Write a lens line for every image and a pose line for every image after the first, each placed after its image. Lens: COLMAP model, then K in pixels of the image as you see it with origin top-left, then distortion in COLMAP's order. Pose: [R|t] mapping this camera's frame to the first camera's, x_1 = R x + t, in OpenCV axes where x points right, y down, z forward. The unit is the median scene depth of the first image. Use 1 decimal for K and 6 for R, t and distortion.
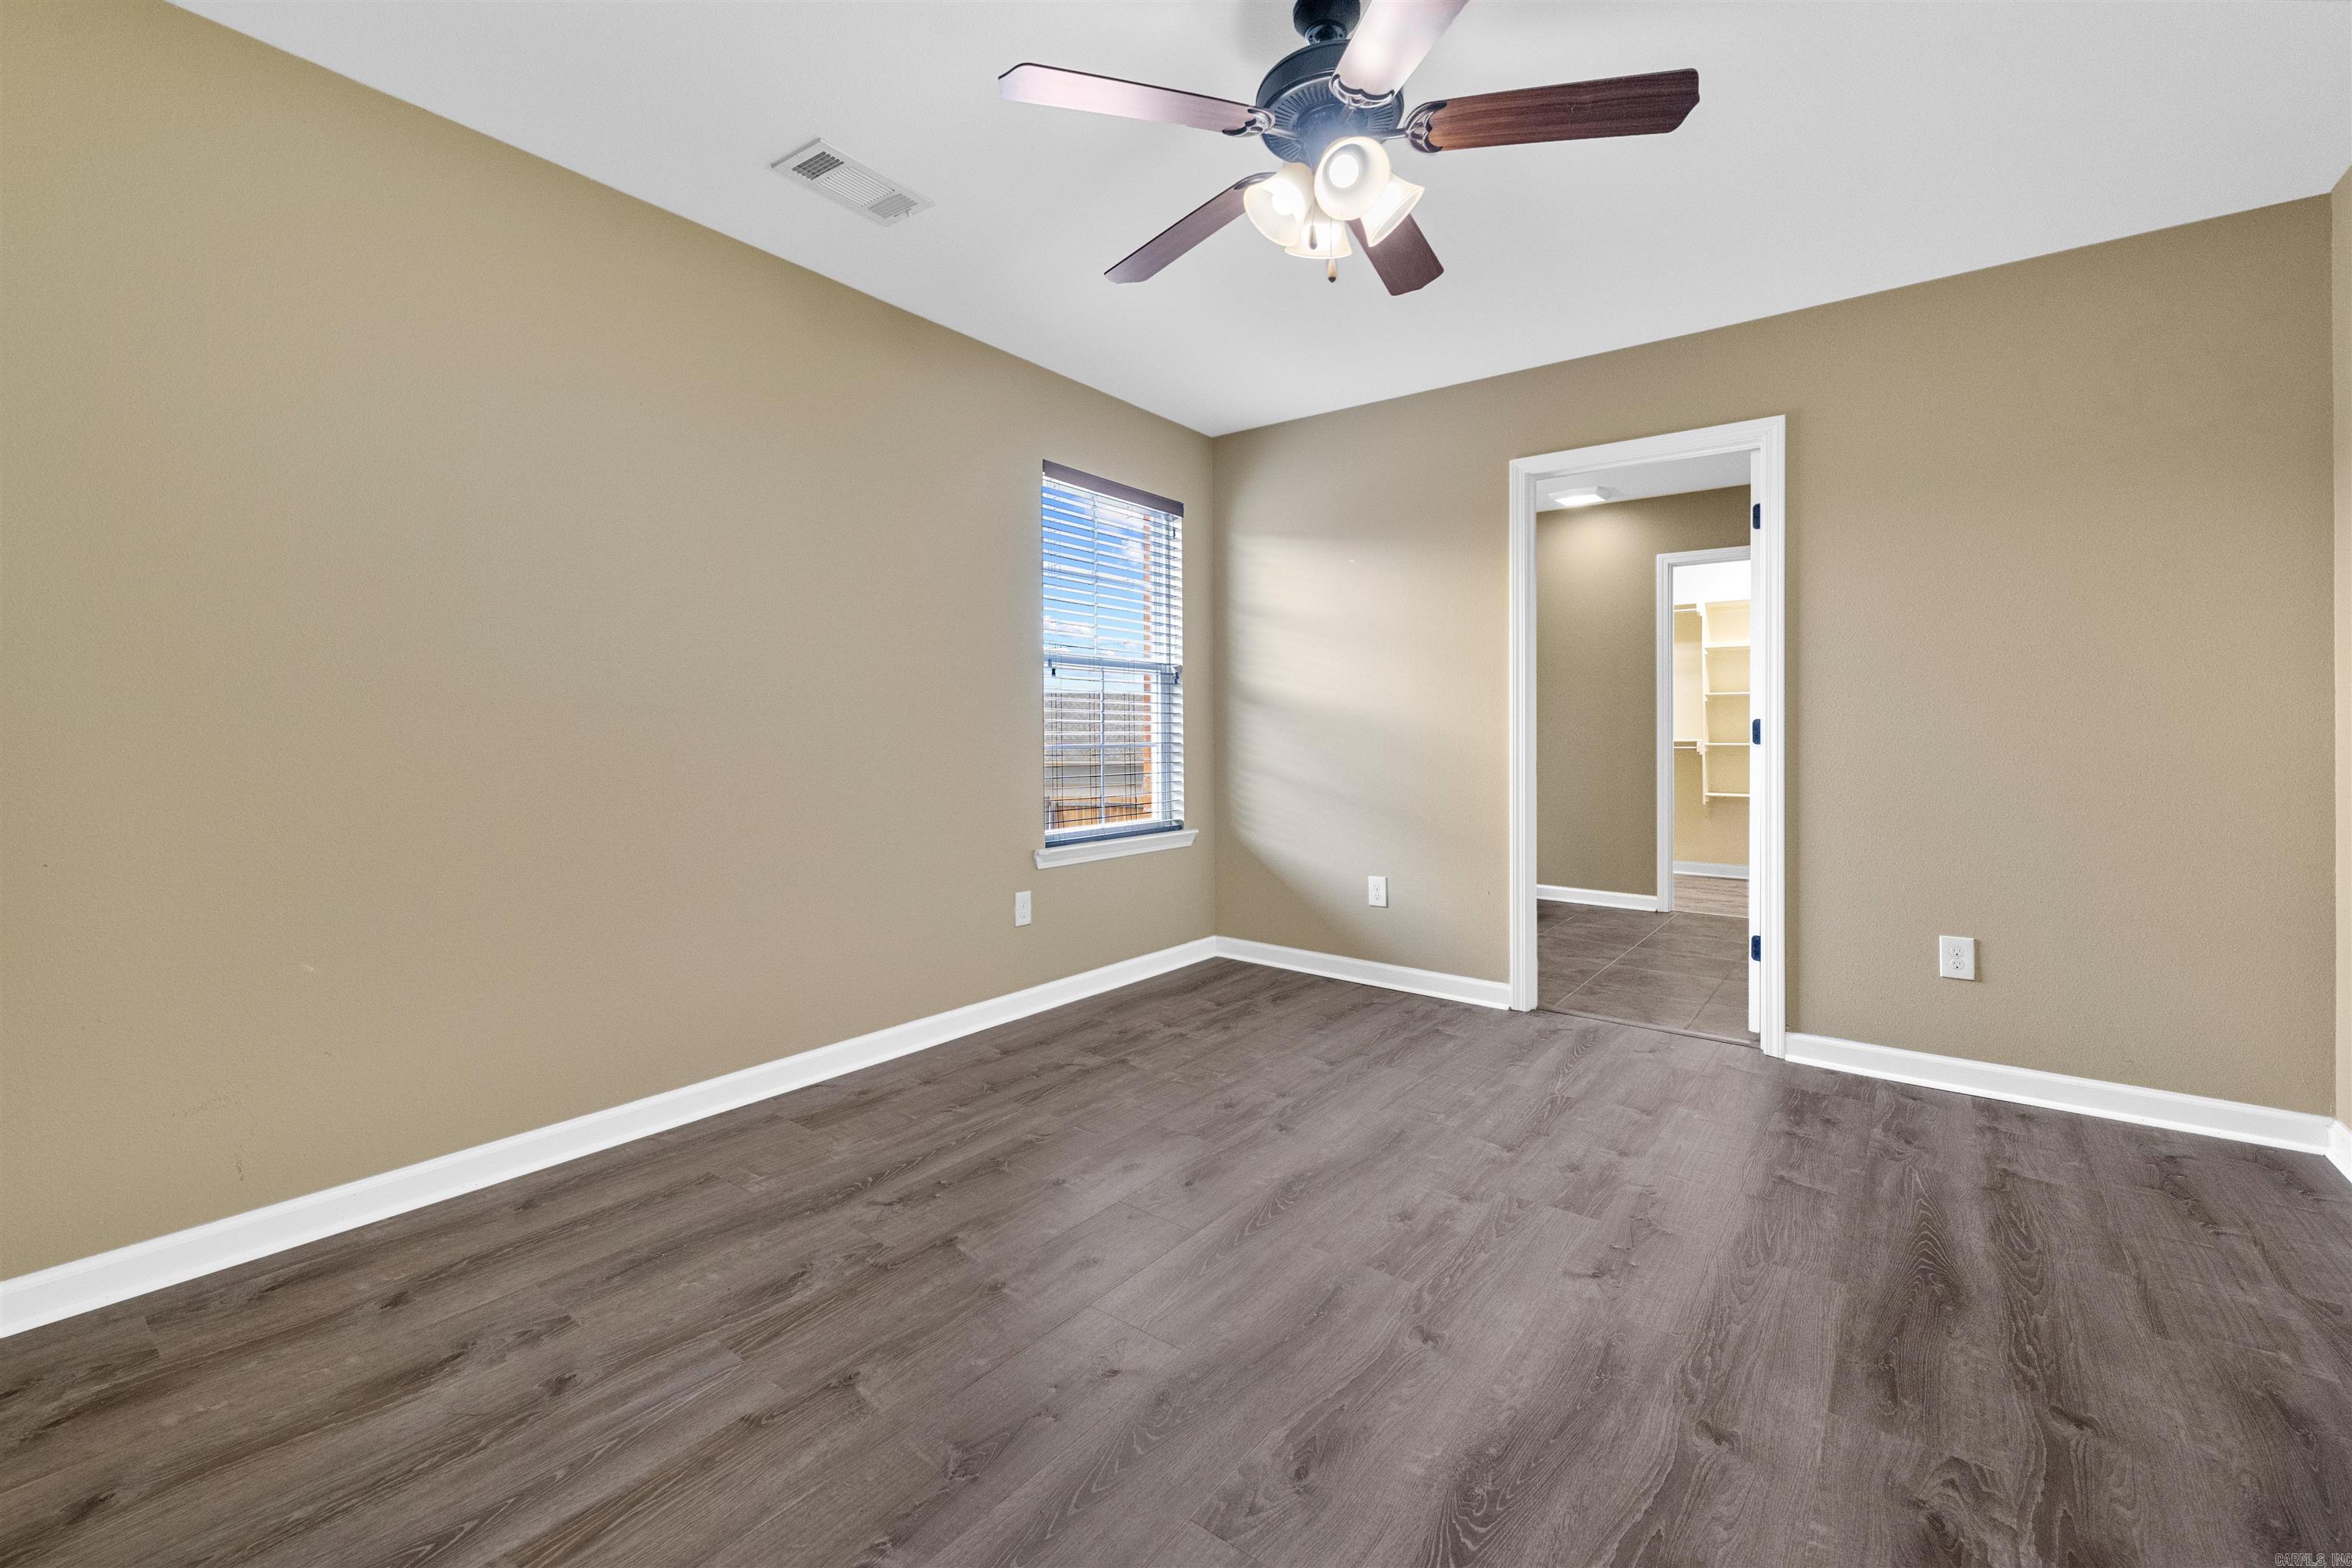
lens RADIAL K [[967.7, 0, 1165.4], [0, 967.7, 742.7], [0, 0, 1]] dist [-0.000052, -0.000838]
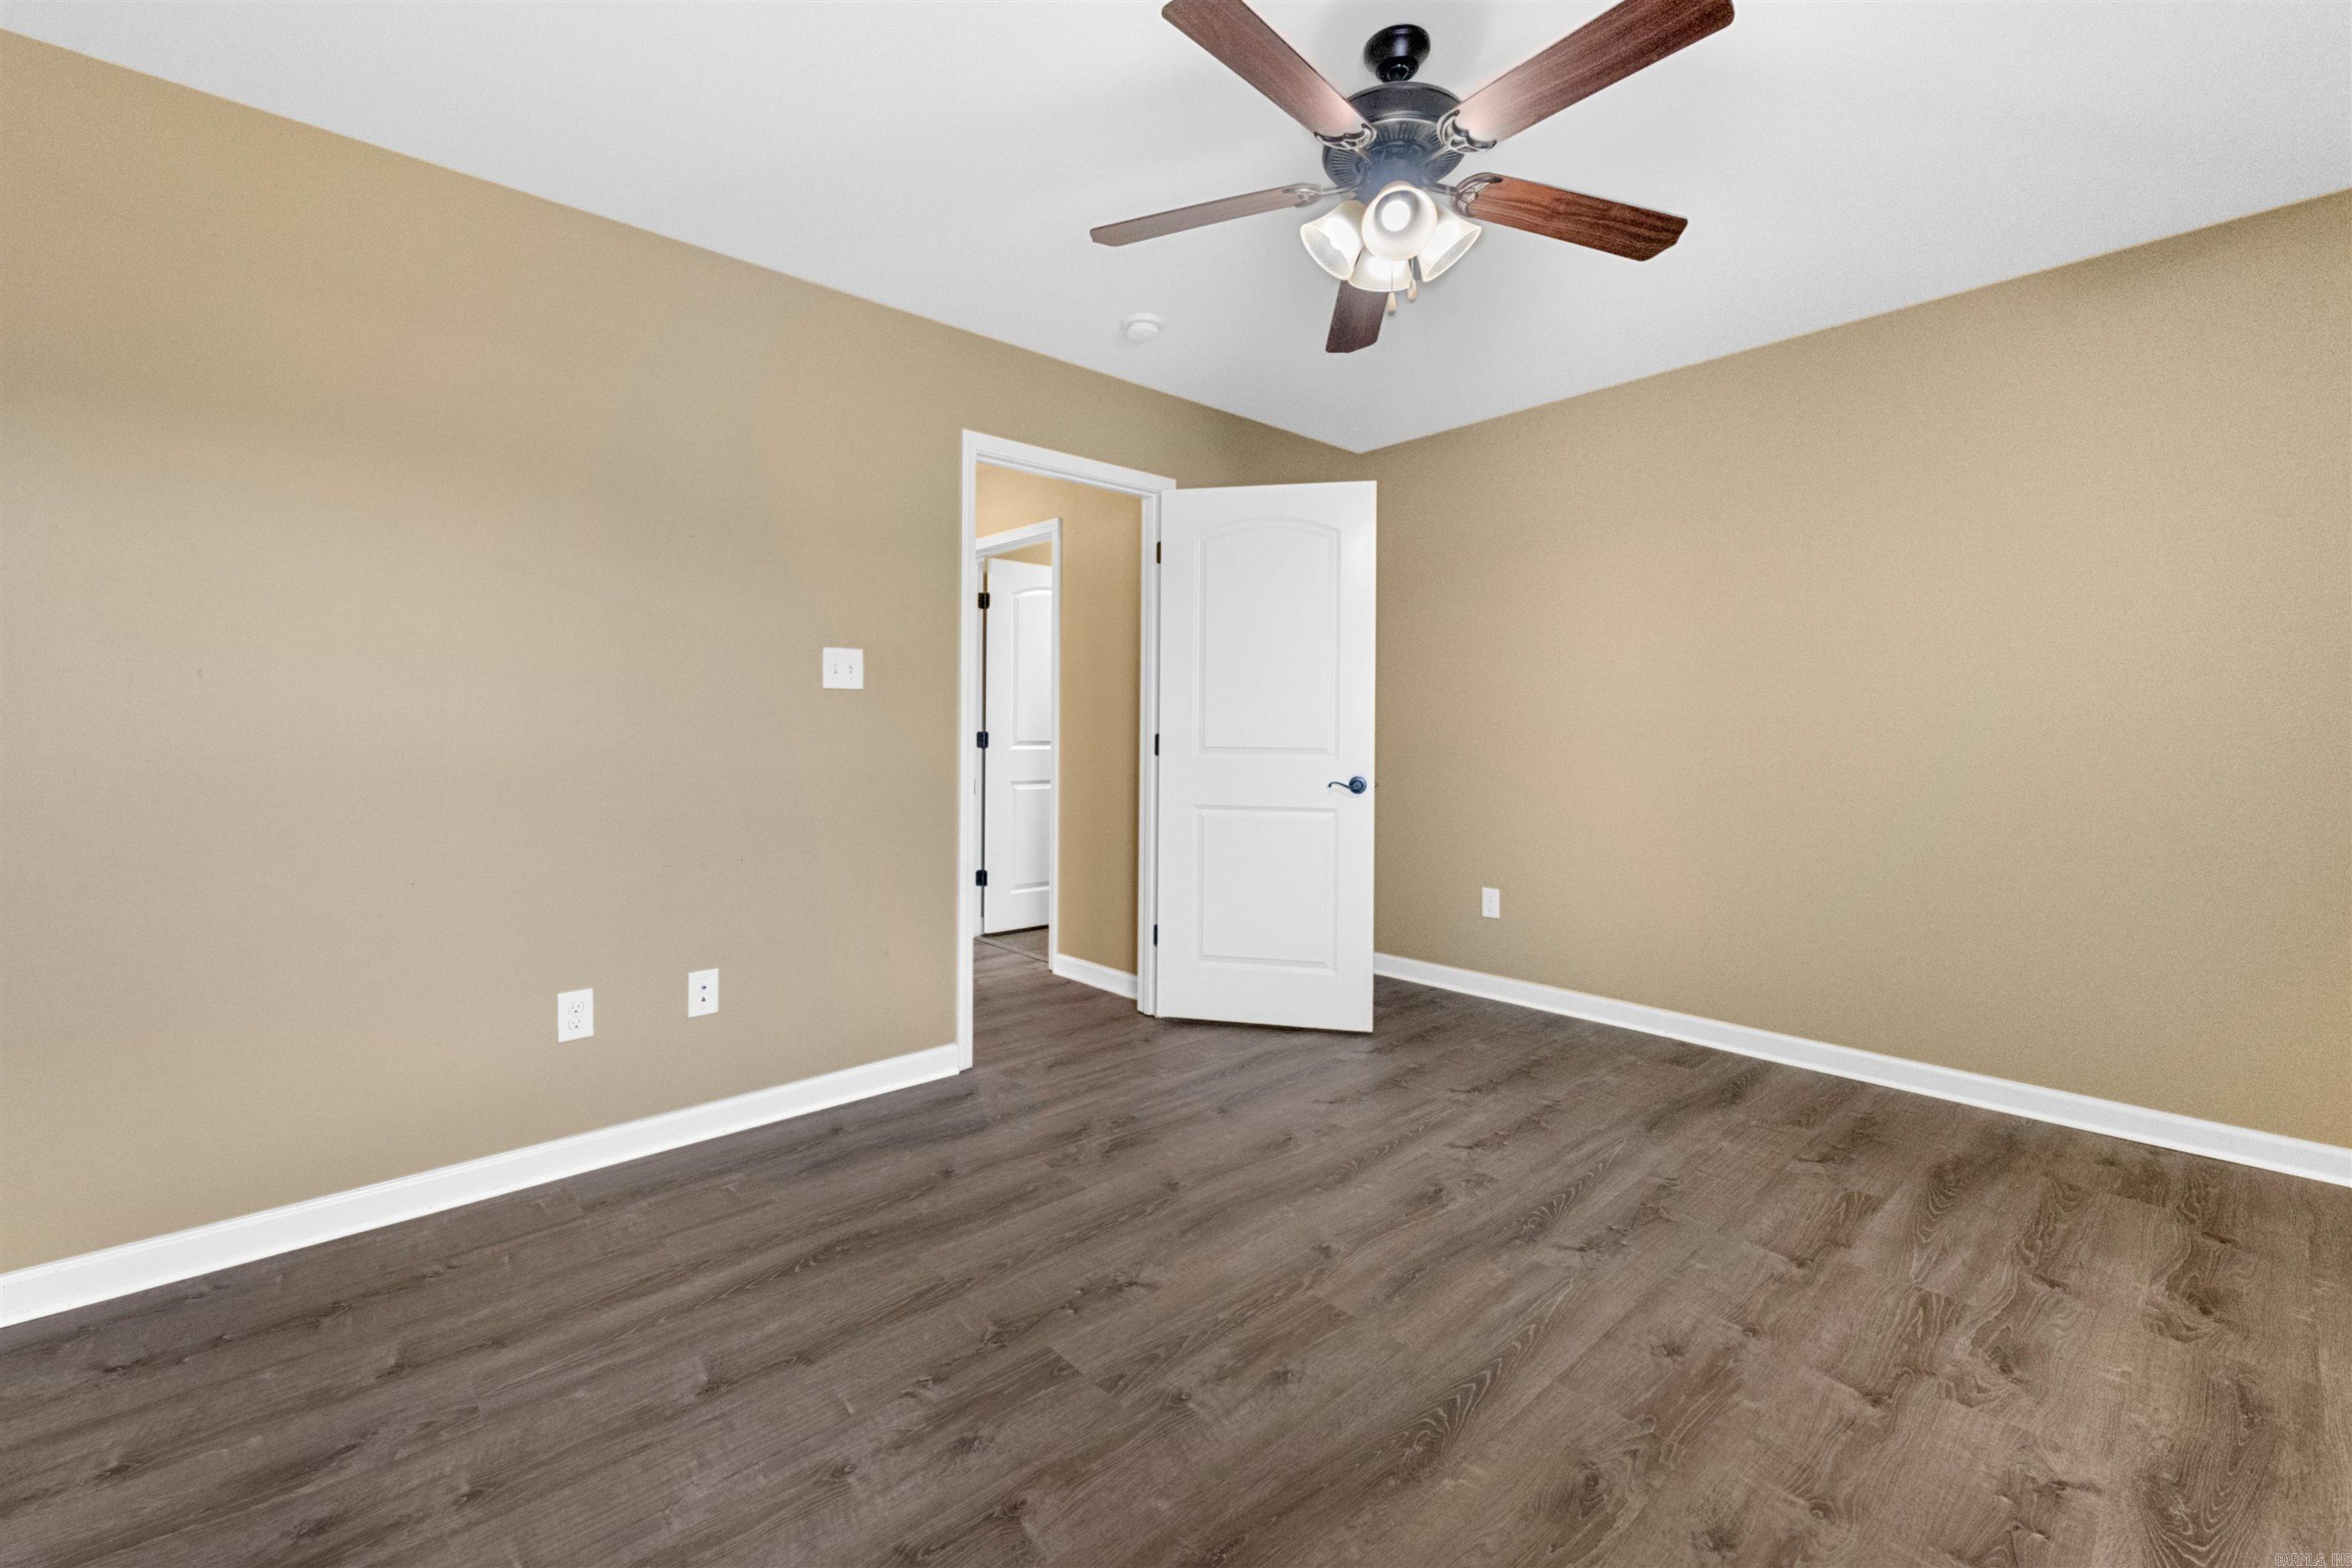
lens RADIAL K [[983.1, 0, 1167.4], [0, 983.1, 738.4], [0, 0, 1]] dist [0.001867, -0.001081]
pose [[-0.983947, -0.000708, 0.178457, 0.160741], [0.001111, 0.999948, 0.010092, -0.030018], [-0.178455, 0.010129, -0.983896, 1.479121]]
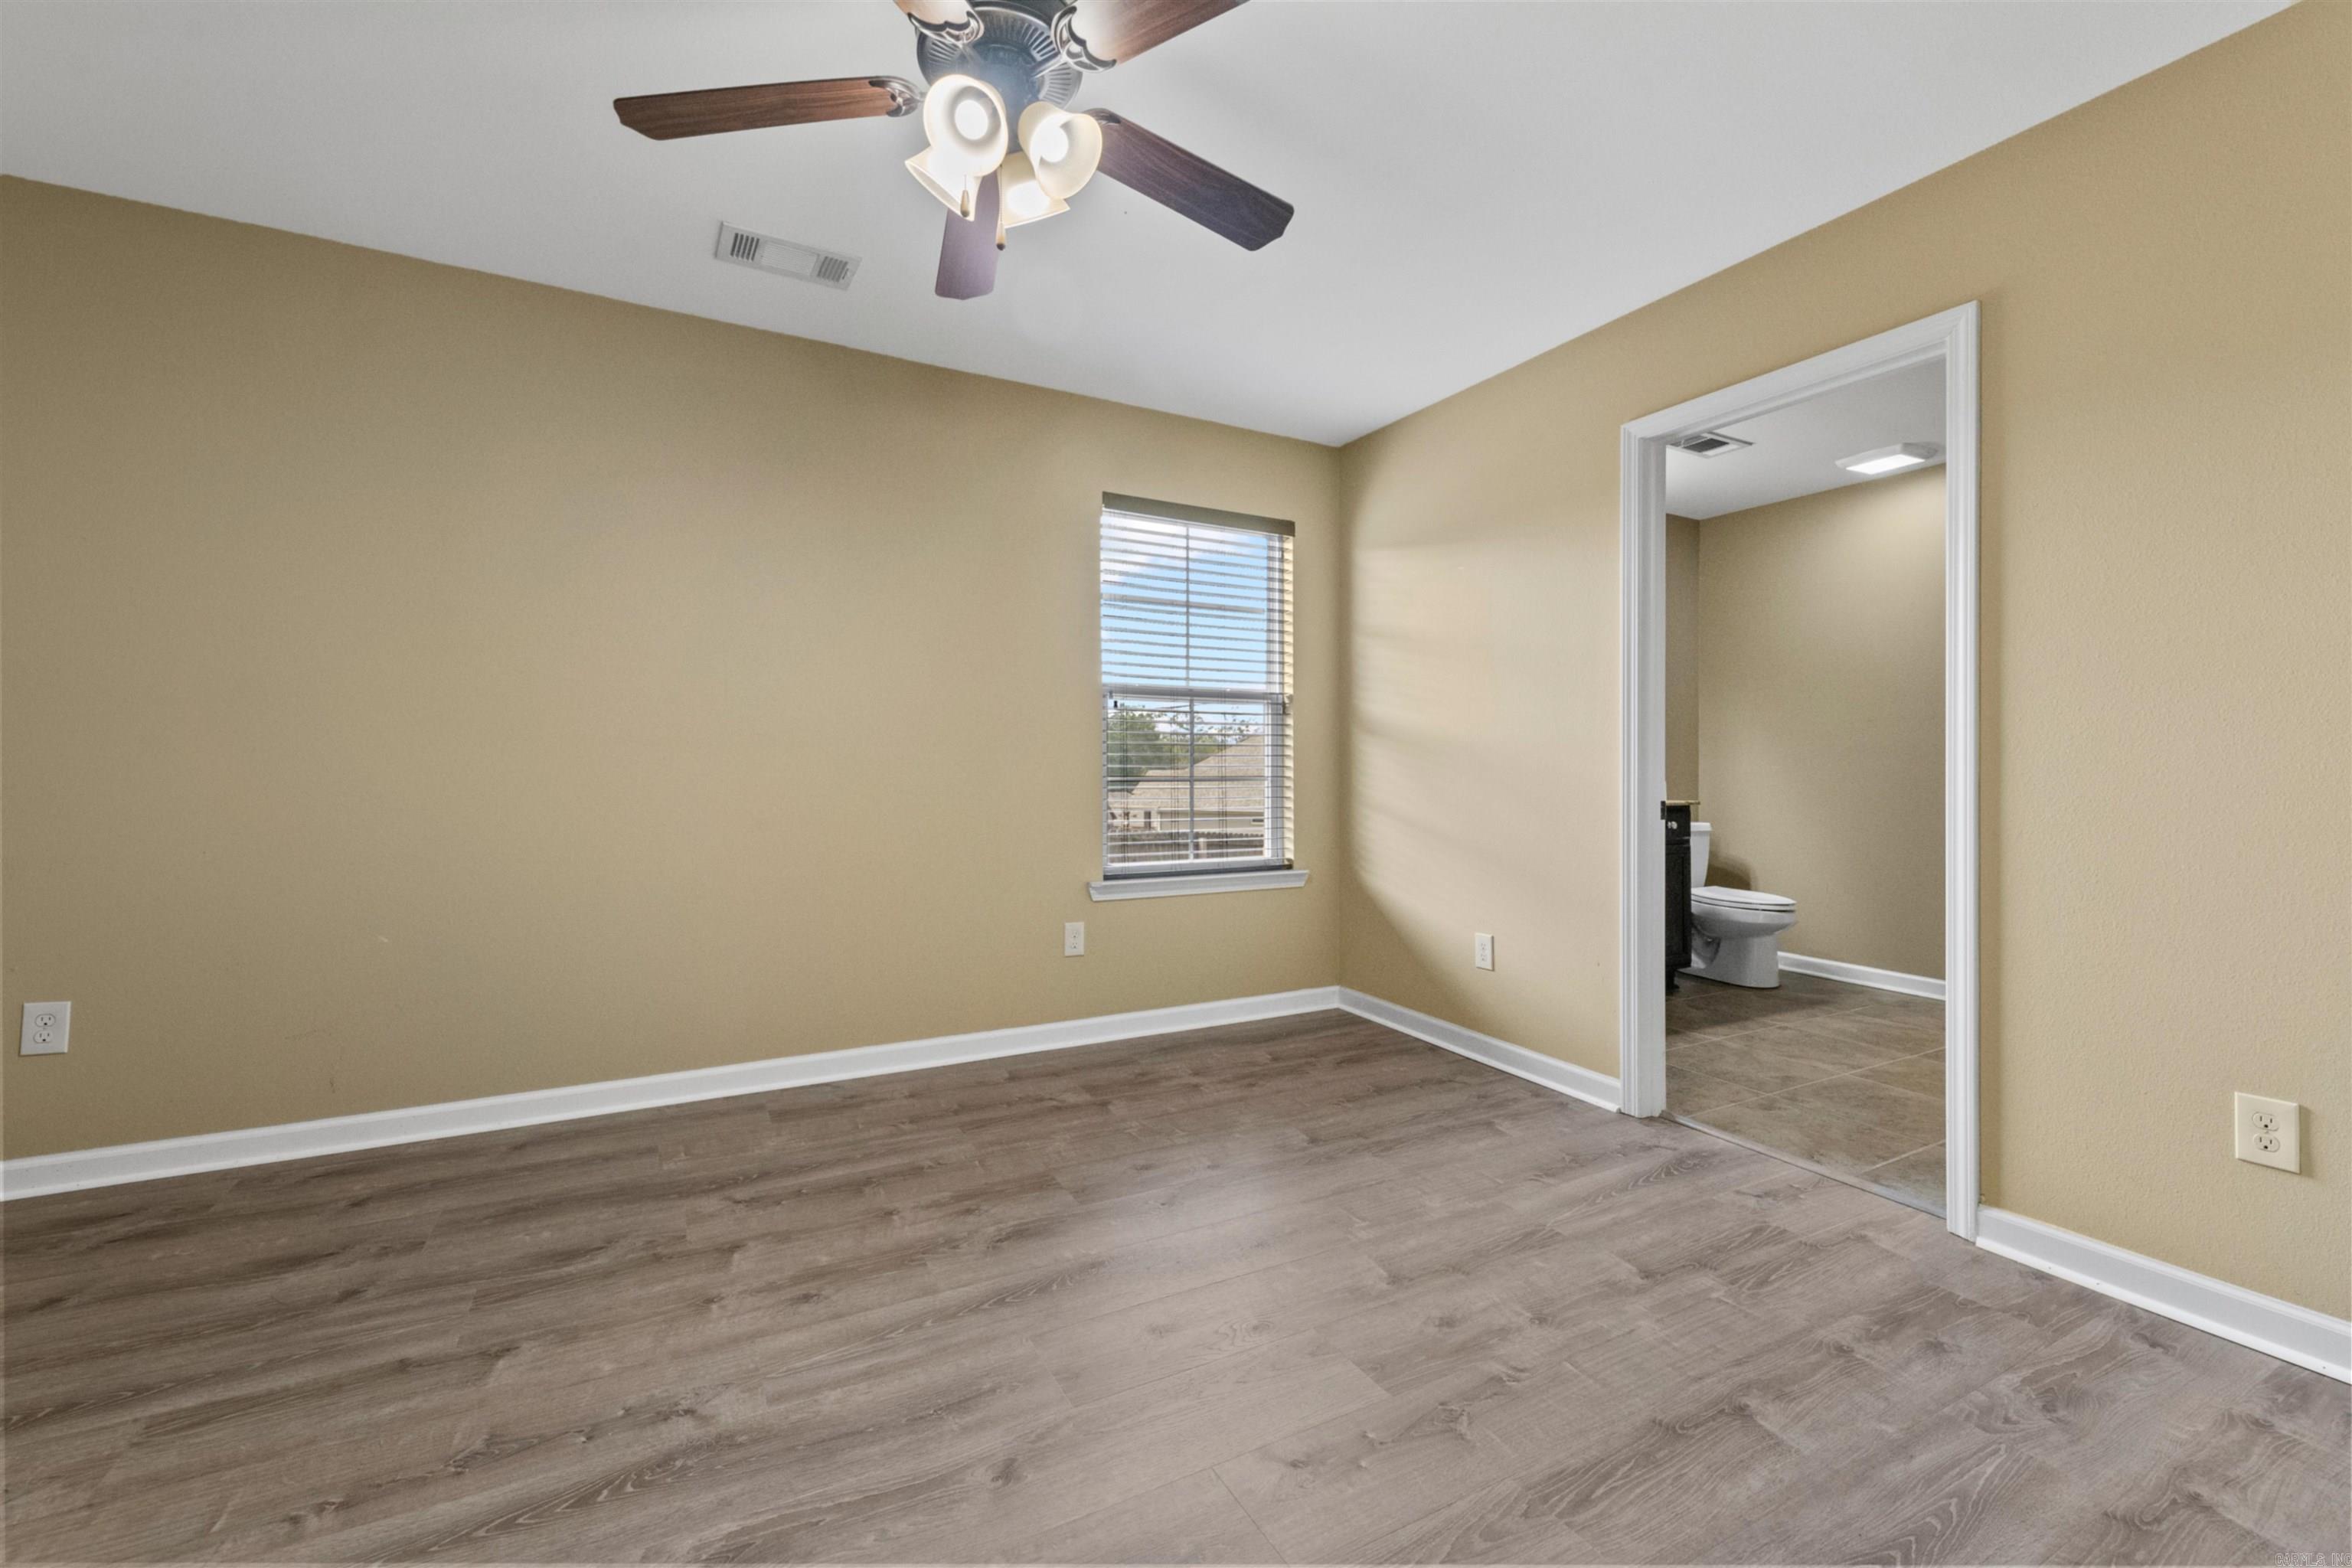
lens RADIAL K [[942.0, 0, 1173.4], [0, 942.0, 775.6], [0, 0, 1]] dist [0.004993, -0.003712]
pose [[0.915837, 0.006047, -0.401505, 0.480352], [-0.007734, 0.999967, -0.002580, 0.003838], [0.401476, 0.005468, 0.915853, 0.198175]]
